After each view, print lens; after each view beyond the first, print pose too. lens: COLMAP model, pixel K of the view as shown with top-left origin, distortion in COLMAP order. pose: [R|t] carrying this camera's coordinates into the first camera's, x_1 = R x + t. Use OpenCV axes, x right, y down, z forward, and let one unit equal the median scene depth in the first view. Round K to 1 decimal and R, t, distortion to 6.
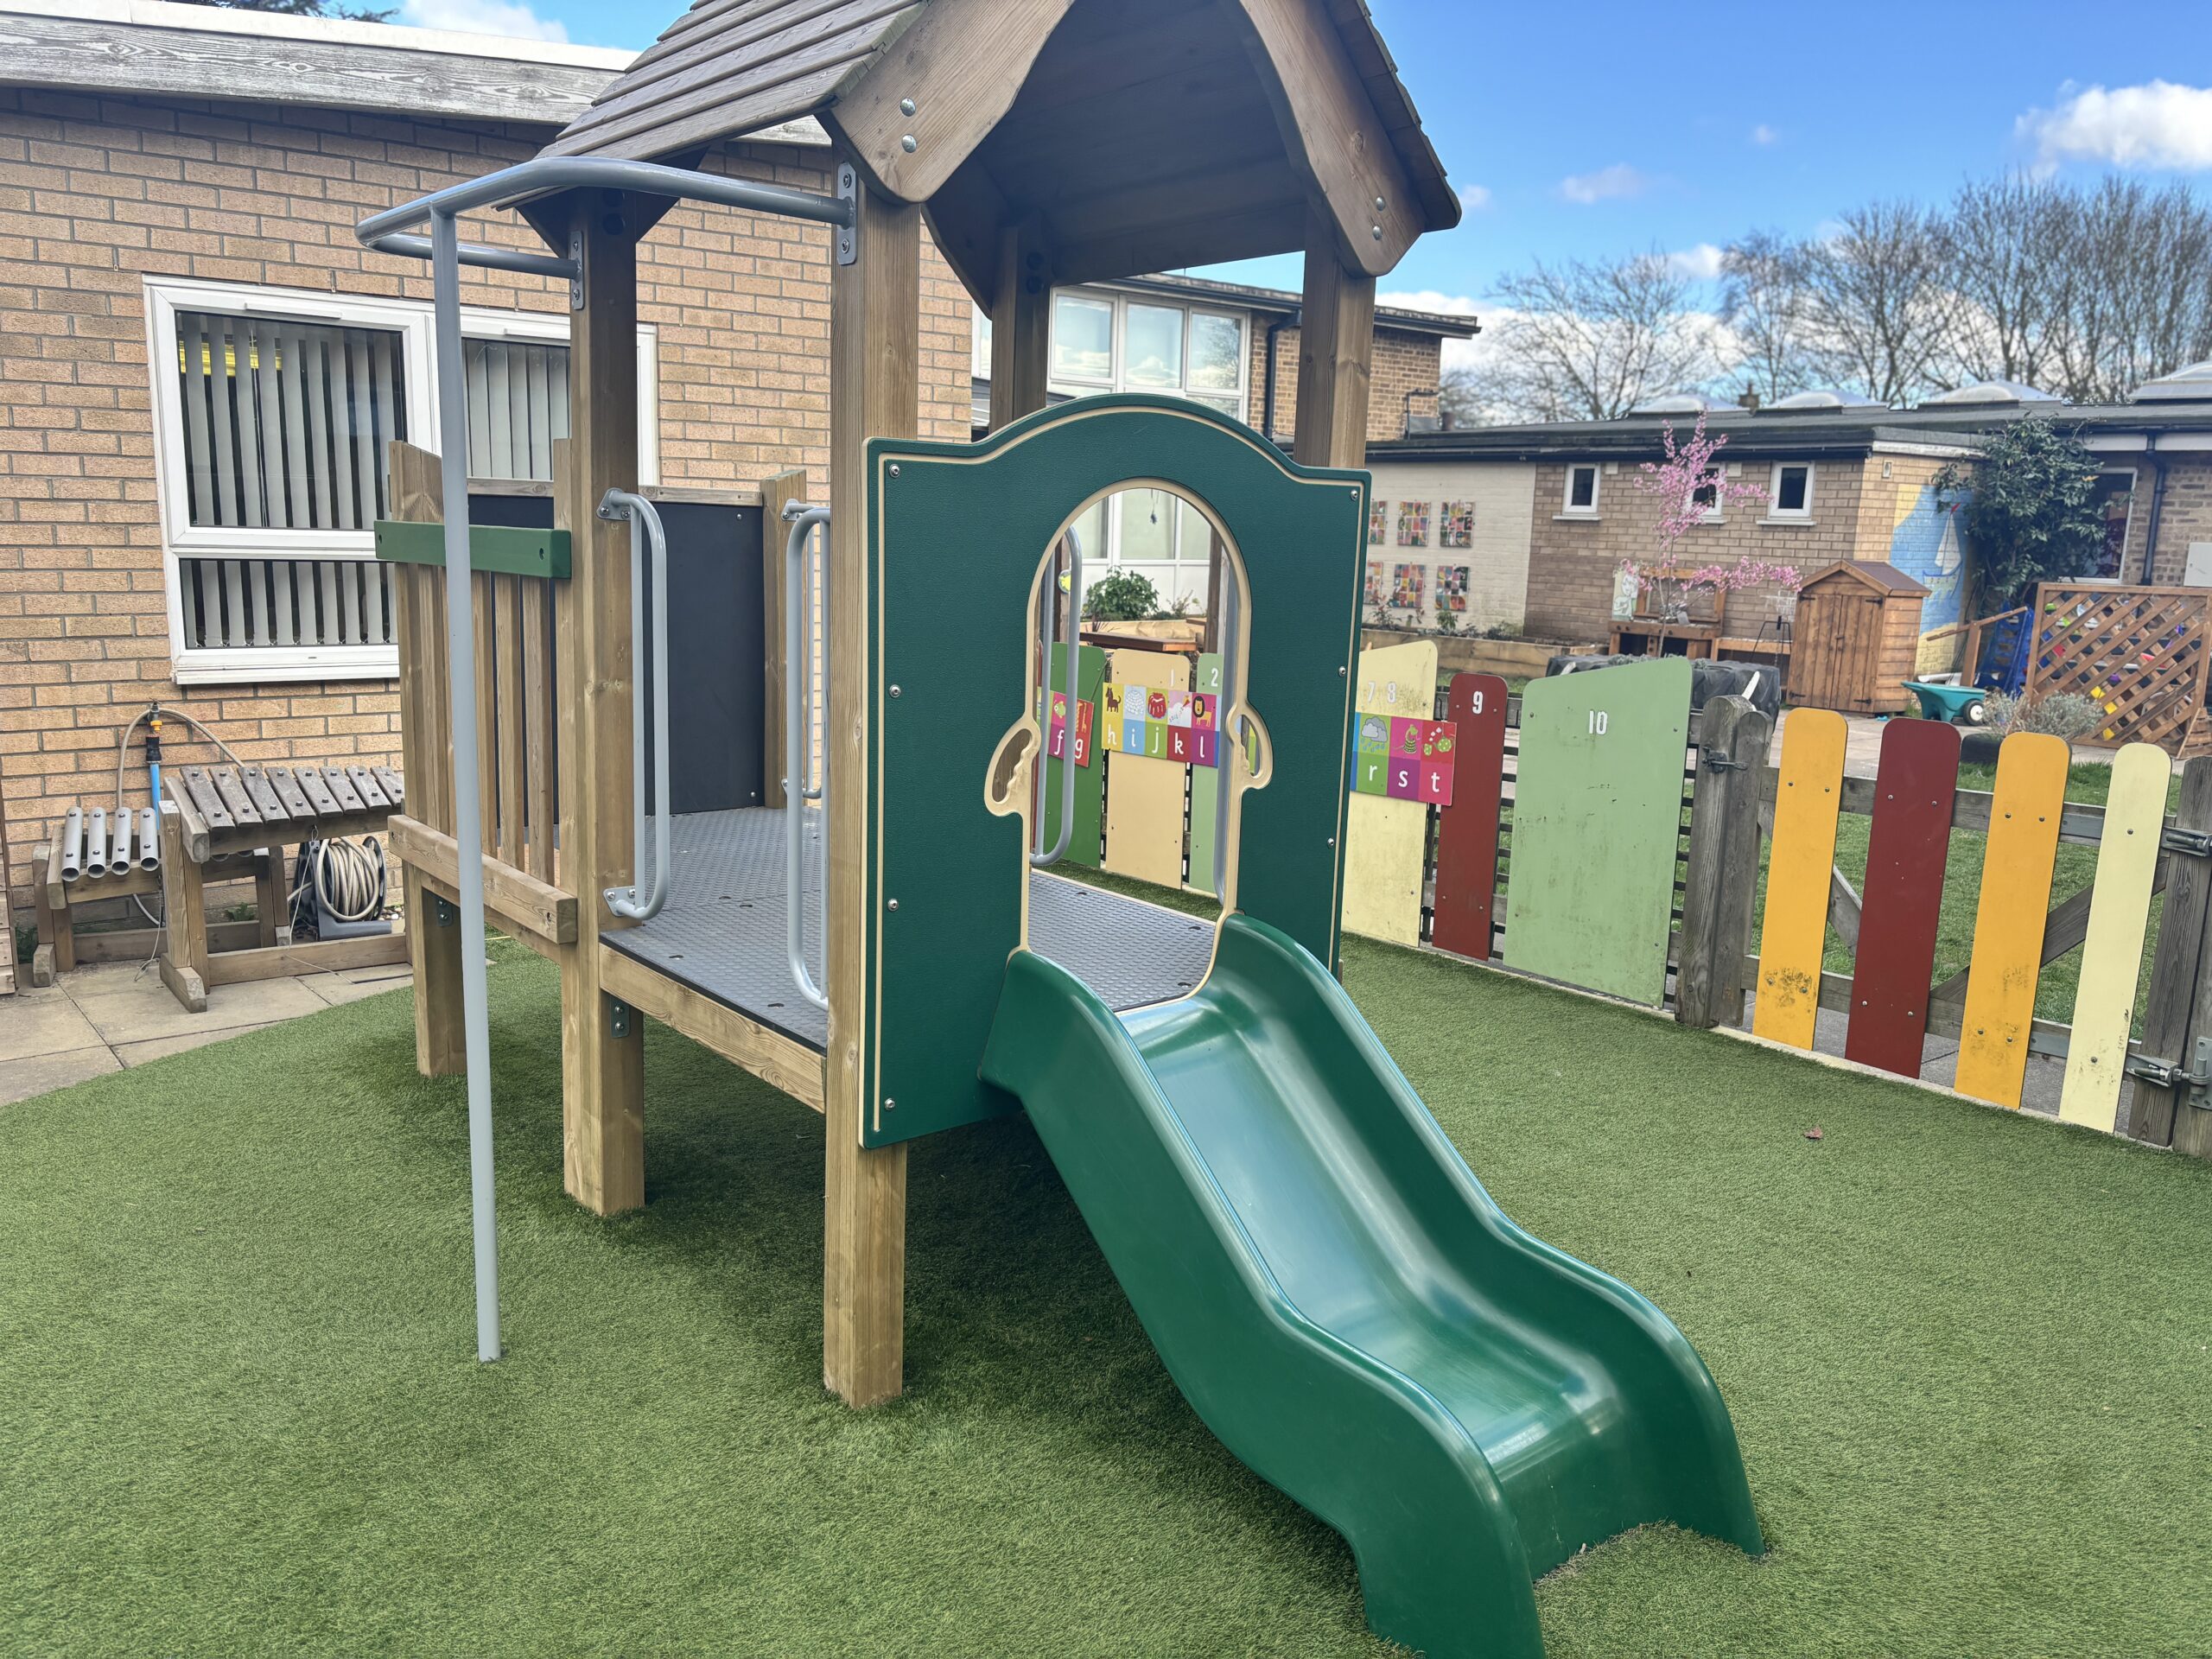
lens RADIAL K [[1671.4, 0, 1121.8], [0, 1671.4, 832.9], [0, 0, 1]] dist [0.016796, -0.004110]
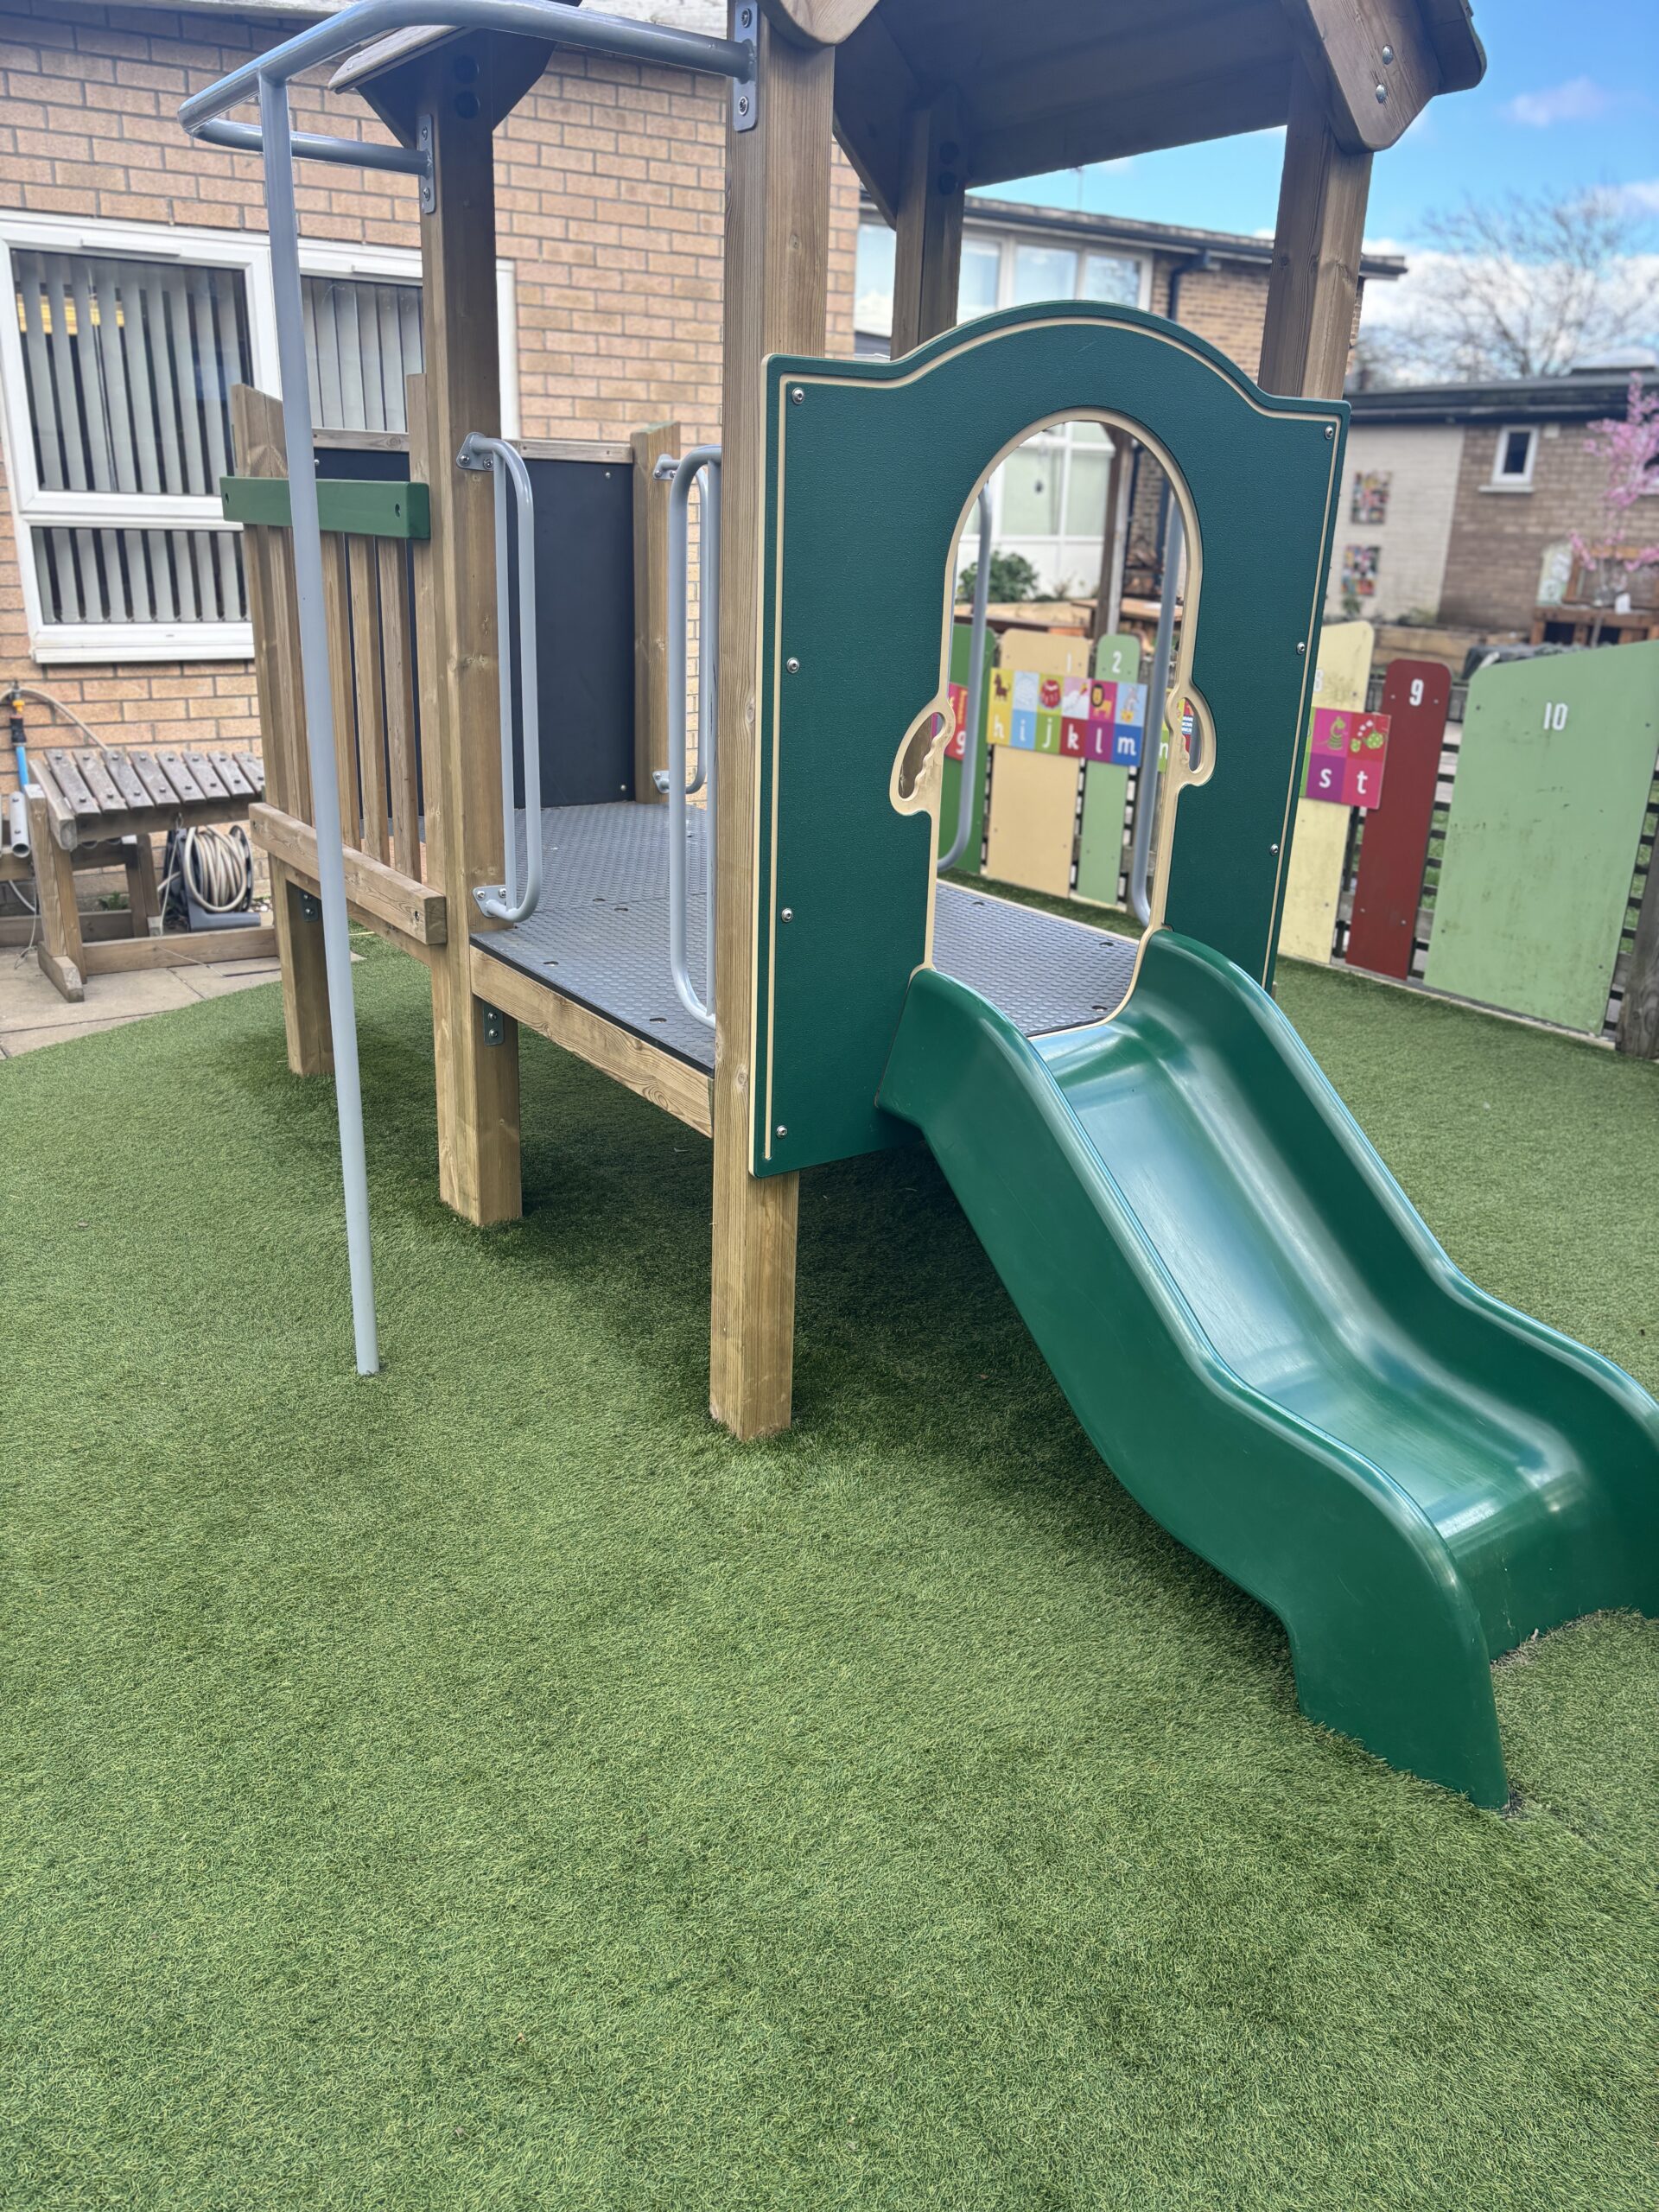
lens RADIAL K [[1673.5, 0, 836.3], [0, 1673.5, 1110.7], [0, 0, 1]] dist [0.054475, -0.069398]
pose [[0.995988, 0.029060, -0.084642, -0.014807], [-0.014859, 0.986381, 0.163805, -0.000055], [0.088249, -0.161890, 0.982855, 0.046049]]
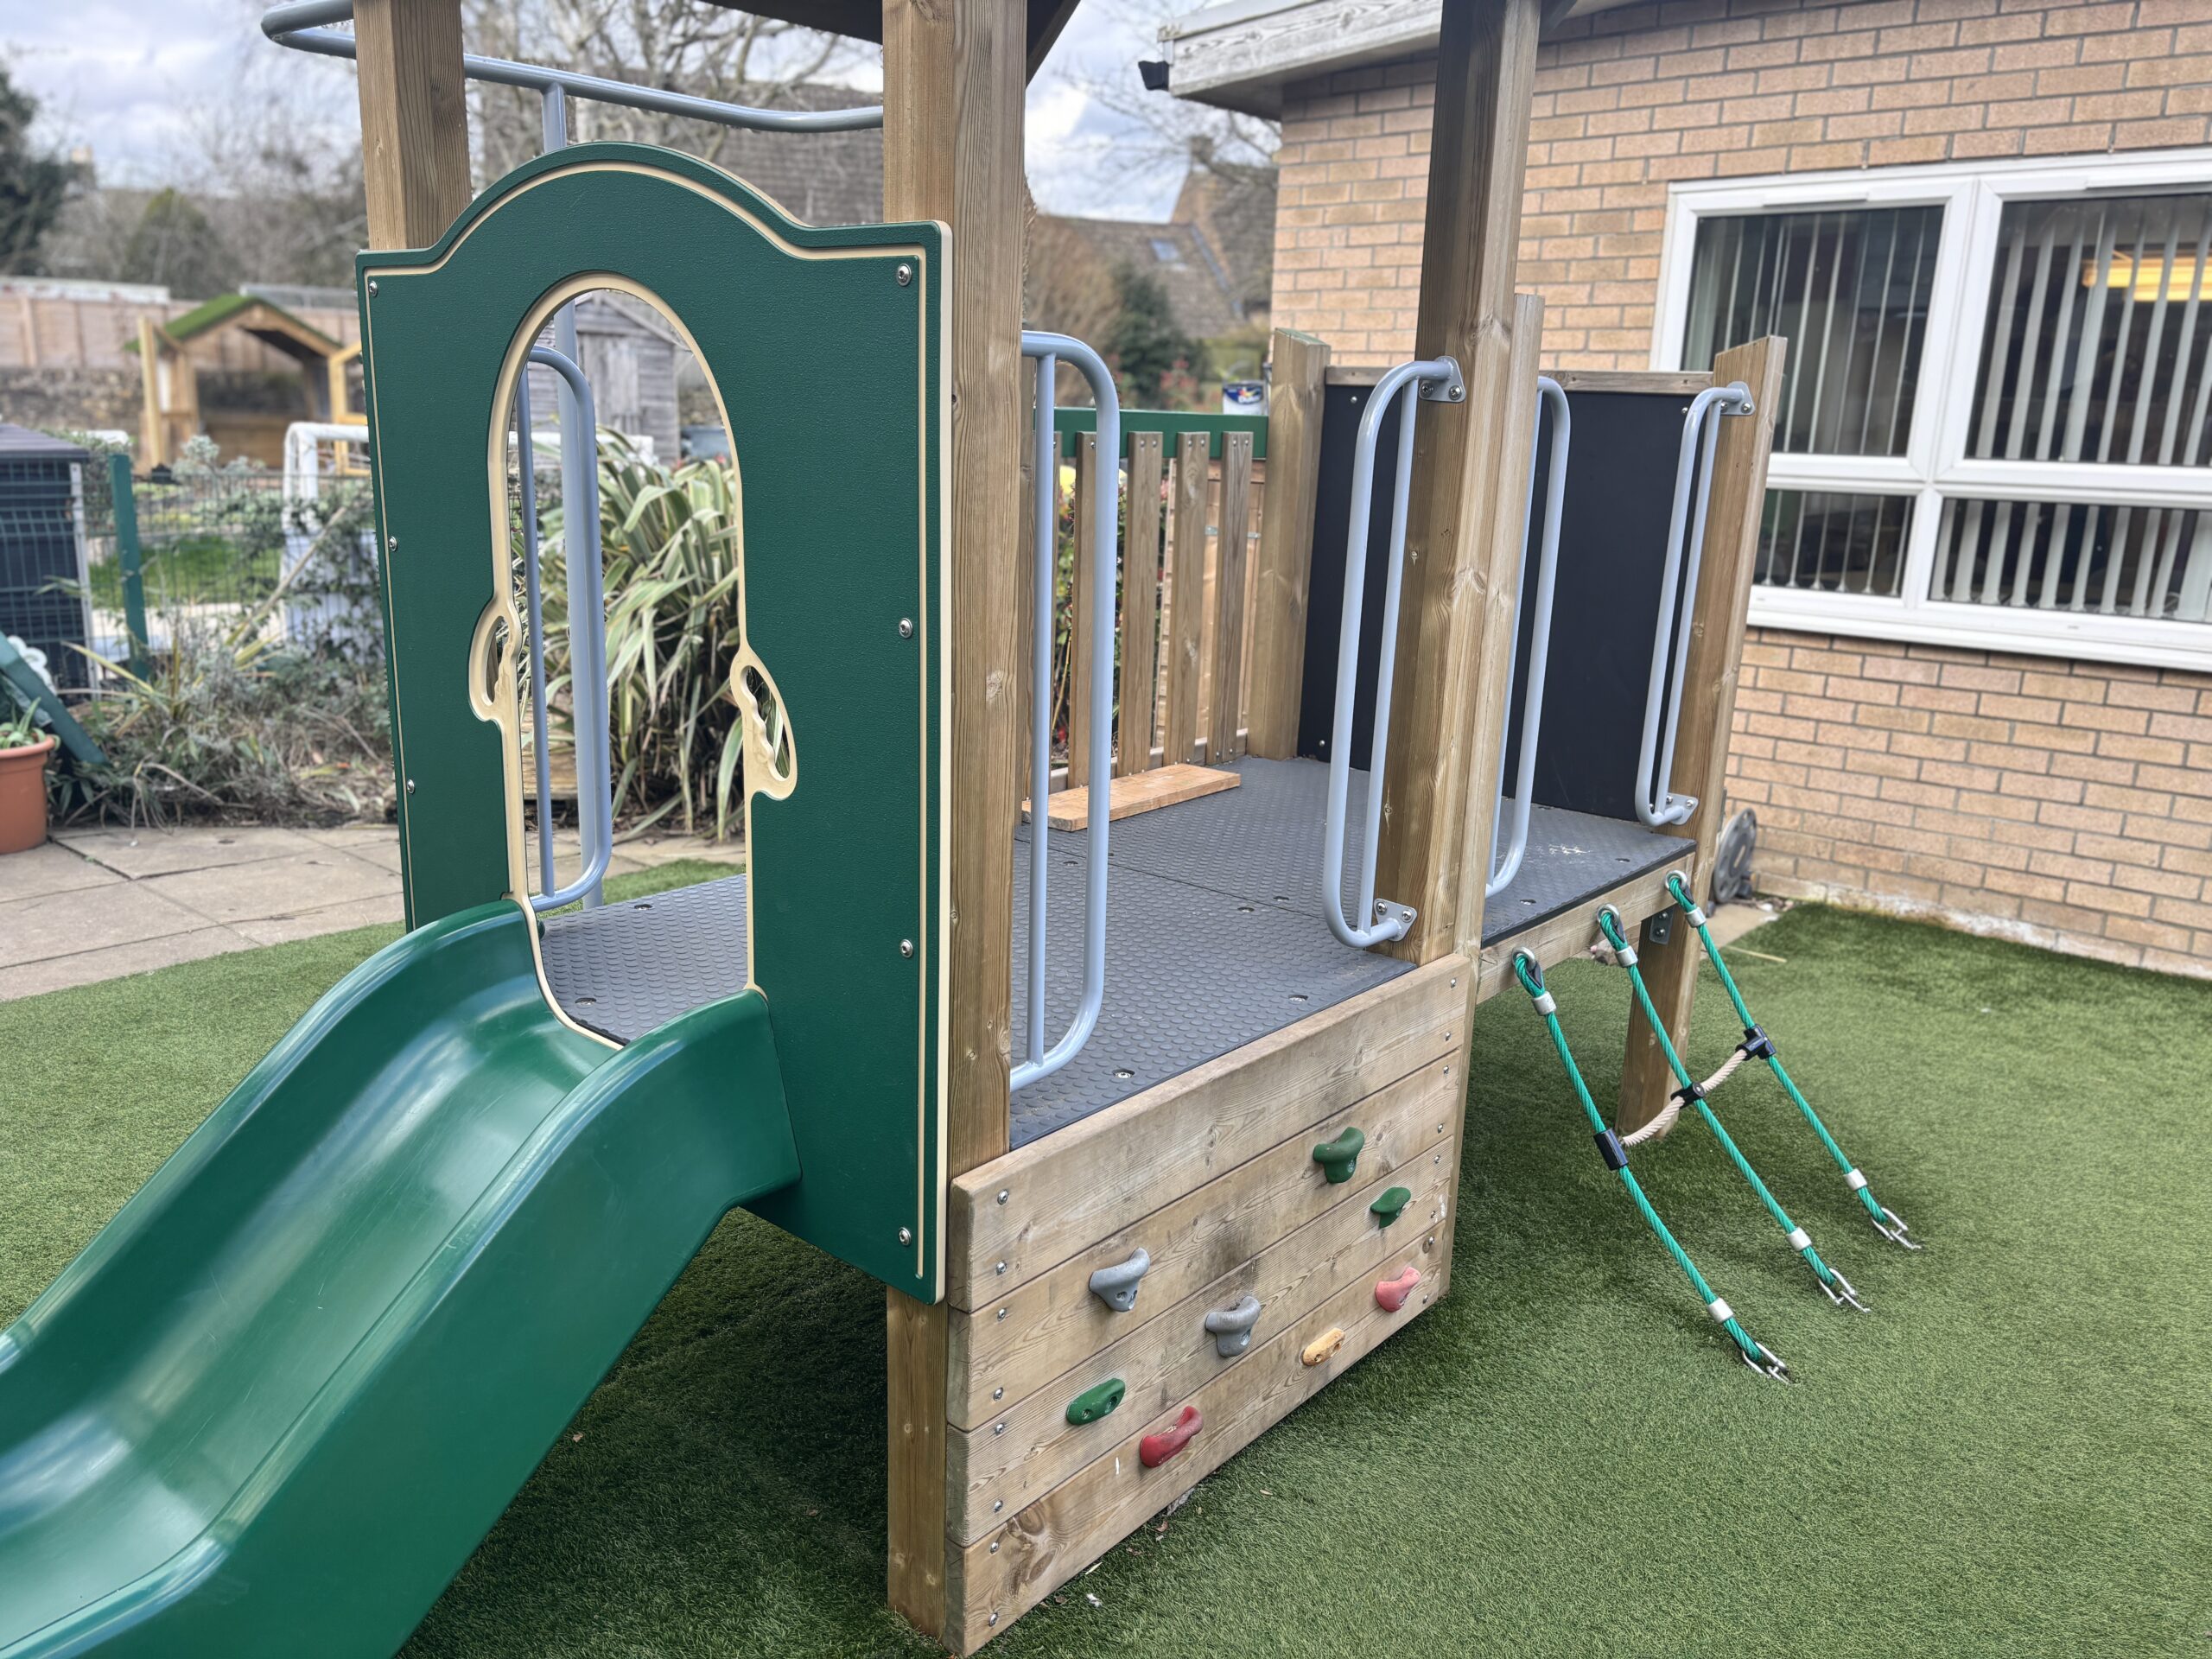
lens RADIAL K [[1664.1, 0, 1104.4], [0, 1664.1, 883.3], [0, 0, 1]] dist [0.005443, 0.004121]
pose [[0.174119, 0.246929, -0.953262, 0.385724], [-0.208124, 0.955409, 0.209470, -0.082842], [0.962480, 0.161924, 0.217747, 0.559560]]
